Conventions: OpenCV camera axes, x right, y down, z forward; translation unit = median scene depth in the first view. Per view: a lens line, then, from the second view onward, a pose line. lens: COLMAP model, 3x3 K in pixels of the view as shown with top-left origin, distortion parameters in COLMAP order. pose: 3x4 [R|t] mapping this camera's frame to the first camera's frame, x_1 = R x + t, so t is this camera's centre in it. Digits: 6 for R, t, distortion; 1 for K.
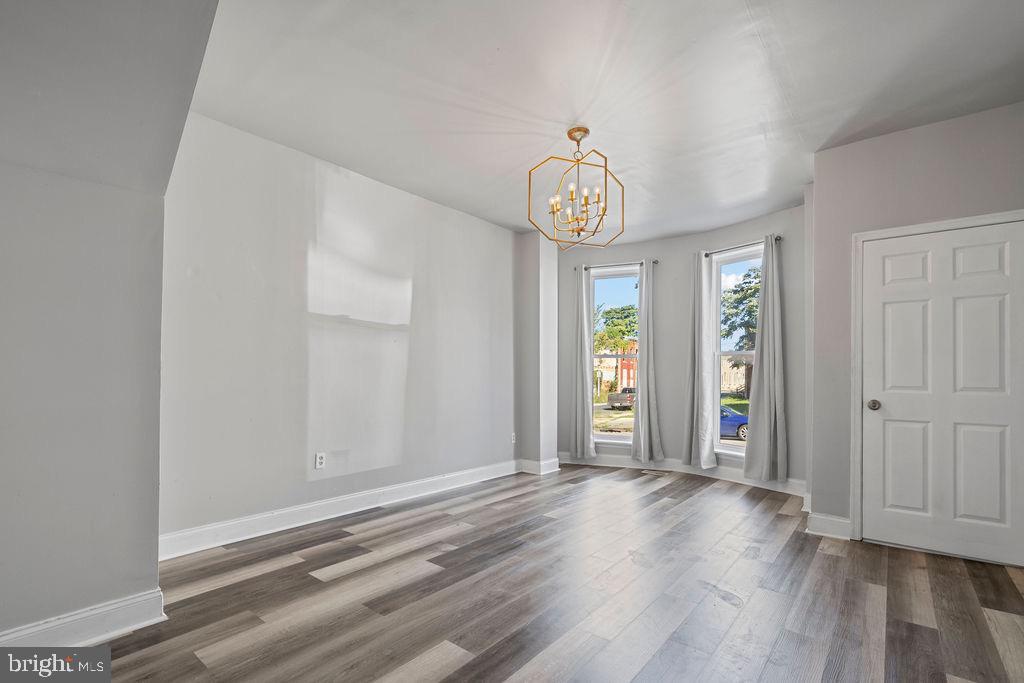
lens RADIAL K [[473.2, 0, 512.8], [0, 473.2, 371.2], [0, 0, 1]] dist [0.001151, 0.000357]
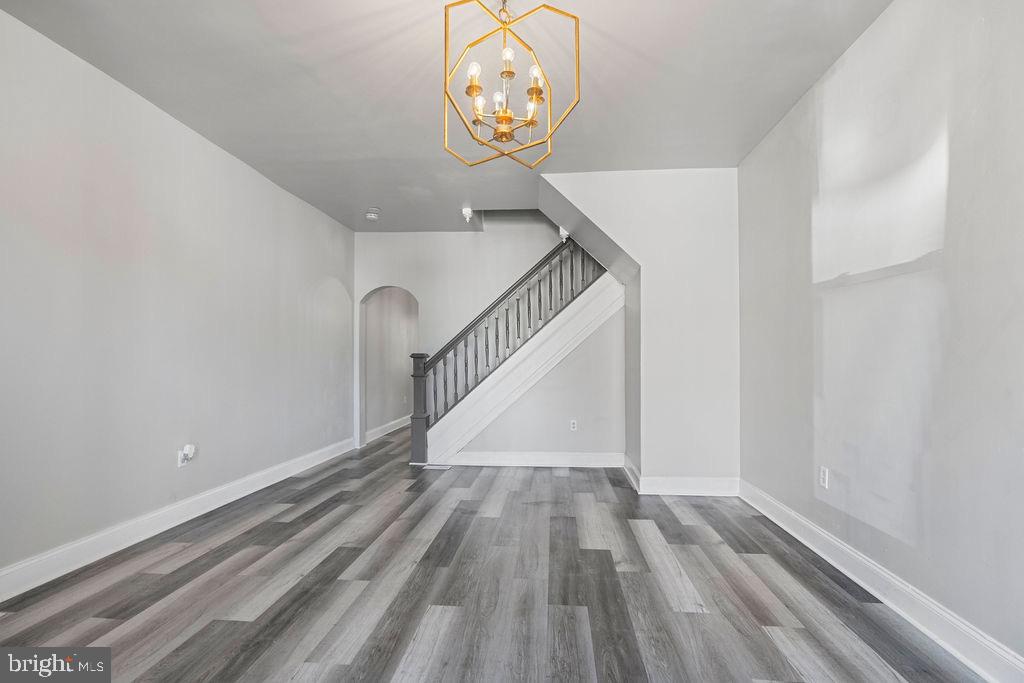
lens RADIAL K [[473.2, 0, 512.8], [0, 473.2, 371.2], [0, 0, 1]] dist [0.001151, 0.000357]
pose [[-0.829905, 0.005312, -0.557880, 0.470600], [-0.003540, 0.999884, 0.014787, 0.013960], [0.557894, 0.014247, -0.829790, 1.509287]]
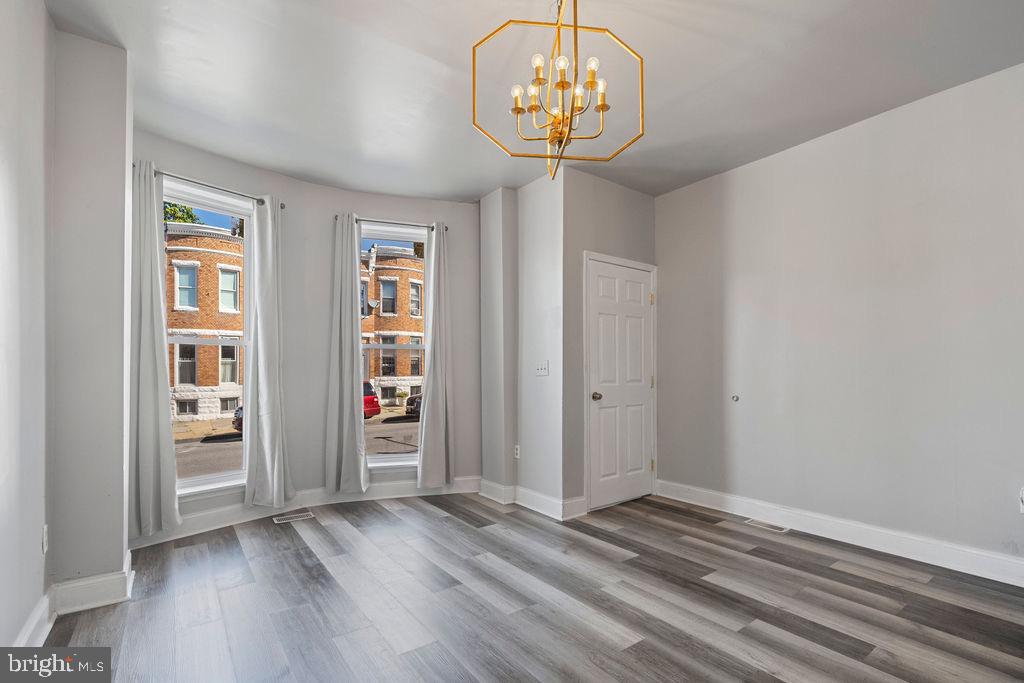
lens RADIAL K [[473.2, 0, 512.8], [0, 473.2, 371.2], [0, 0, 1]] dist [0.001151, 0.000357]
pose [[0.264403, -0.005655, 0.964396, -0.463943], [-0.001854, 0.999978, 0.006372, -0.000718], [-0.964410, -0.003473, 0.264387, 0.887355]]
